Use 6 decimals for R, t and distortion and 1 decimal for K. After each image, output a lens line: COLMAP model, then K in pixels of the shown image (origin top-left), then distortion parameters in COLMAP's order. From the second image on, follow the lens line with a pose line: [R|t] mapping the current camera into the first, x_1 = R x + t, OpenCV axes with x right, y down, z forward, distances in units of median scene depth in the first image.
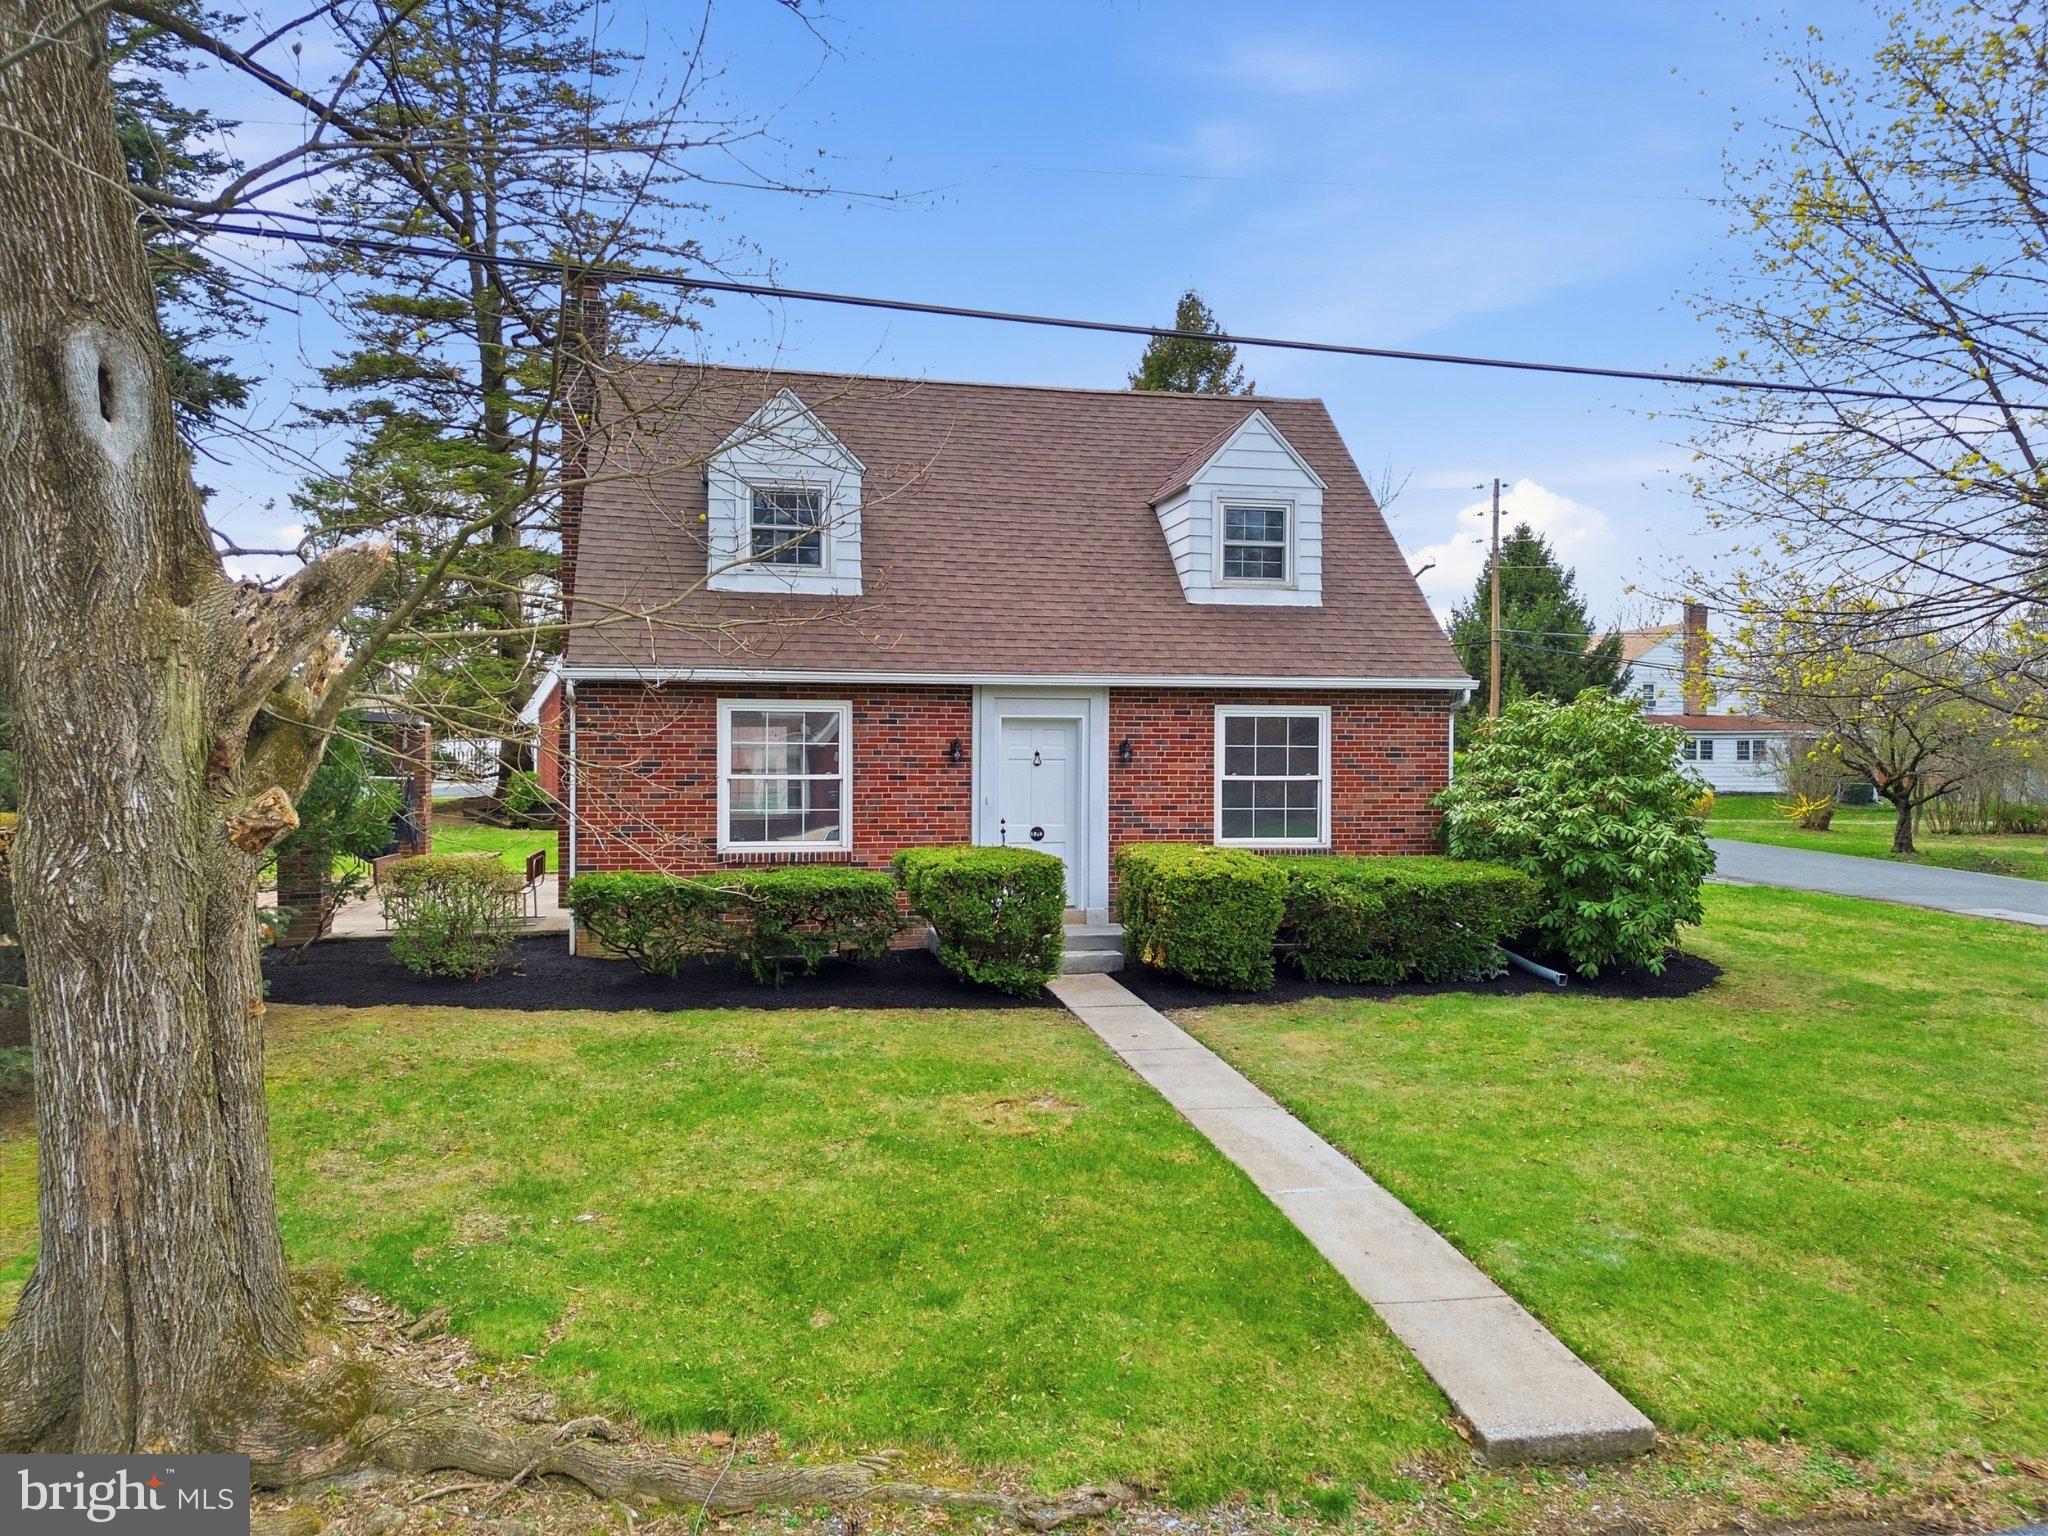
lens RADIAL K [[1313.8, 0, 988.2], [0, 1313.8, 719.0], [0, 0, 1]] dist [0.062094, -0.042485]
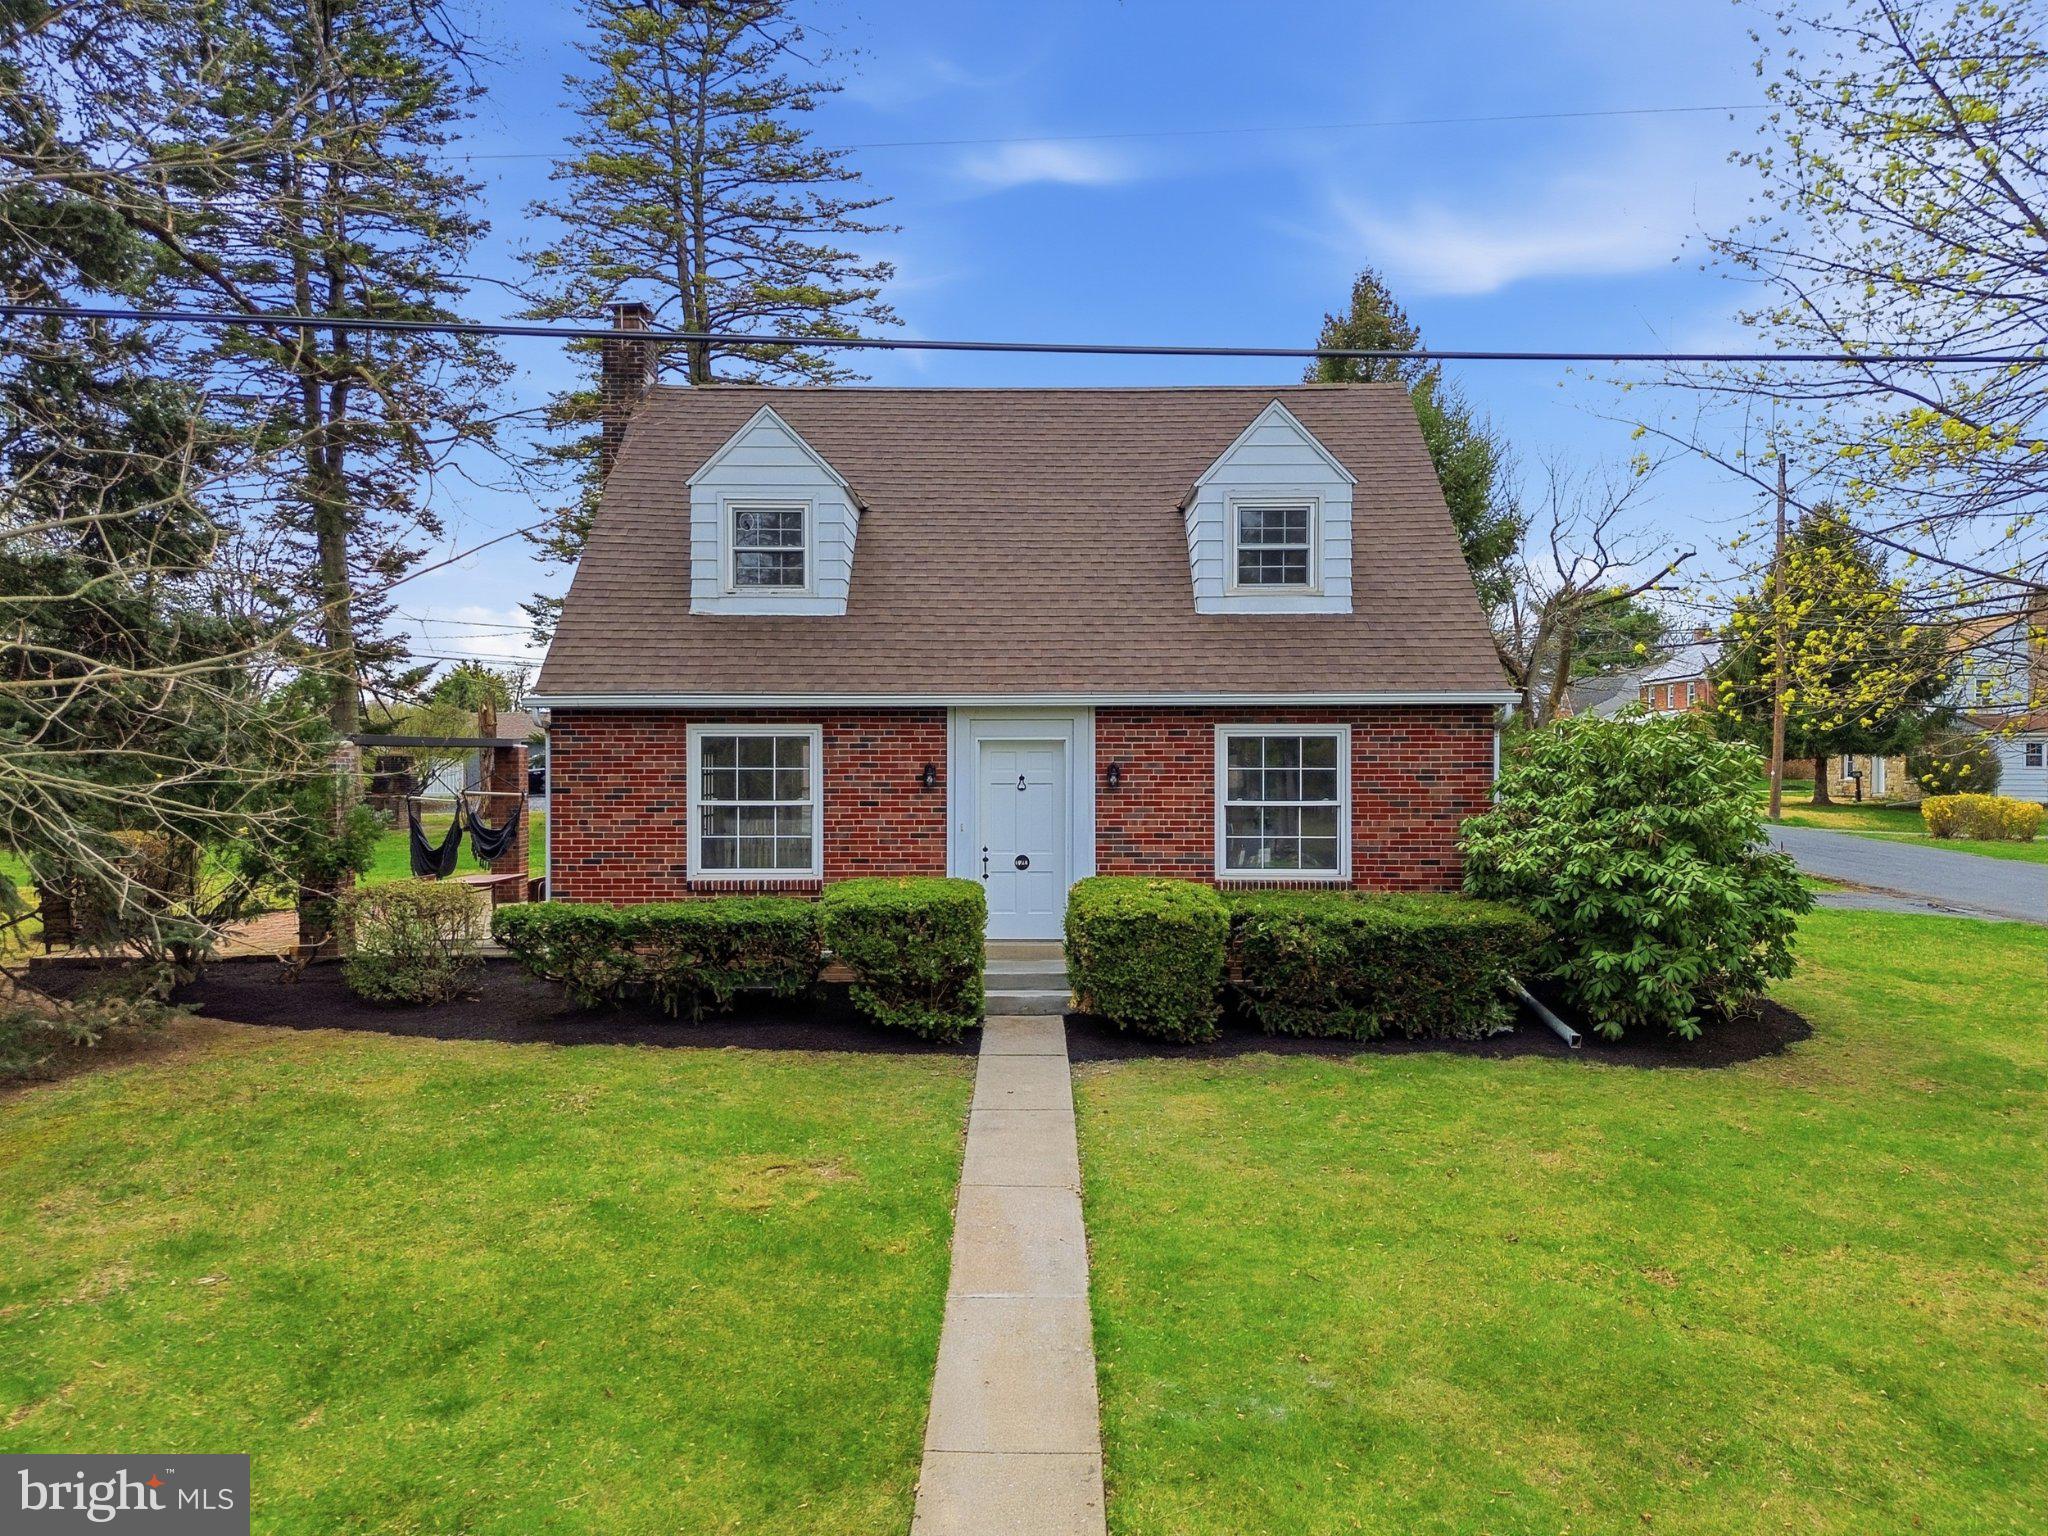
lens RADIAL K [[1313.8, 0, 998.2], [0, 1313.8, 731.6], [0, 0, 1]] dist [0.062094, -0.042485]
pose [[0.981957, -0.008565, -0.188912, 0.200093], [0.009147, 0.999956, 0.002206, -0.008981], [0.188885, -0.003894, 0.981991, 0.069961]]
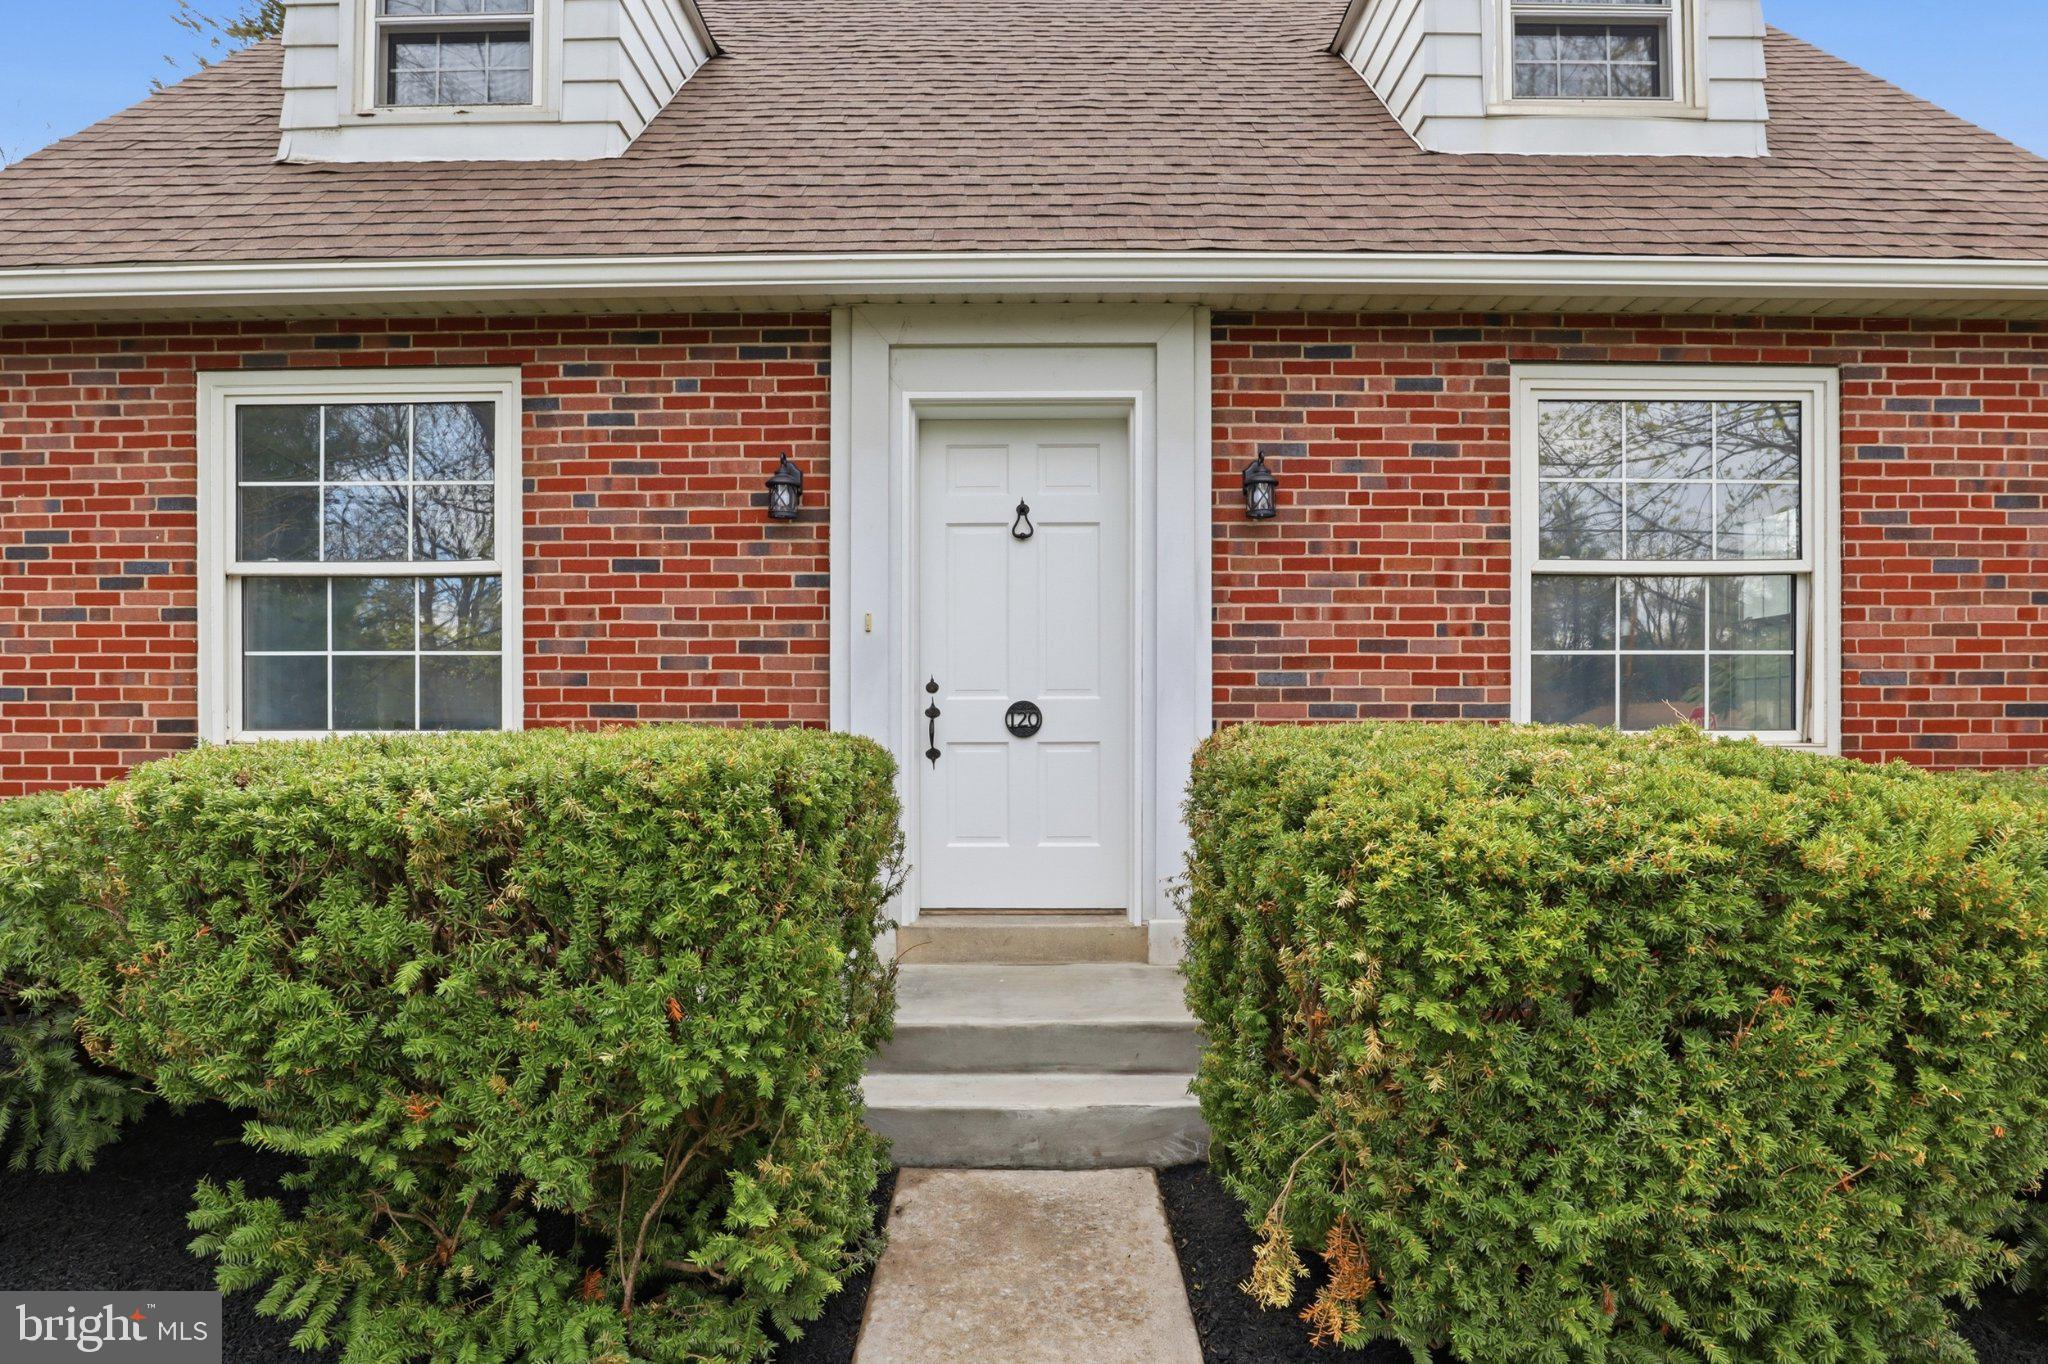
lens RADIAL K [[1098.3, 0, 1004.3], [0, 1098.3, 693.2], [0, 0, 1]] dist [-0.040316, -0.000140]
pose [[0.981688, -0.008305, -0.190312, 0.092505], [0.009039, 0.999955, 0.002988, 0.079312], [0.190279, -0.004653, 0.981719, 0.688642]]
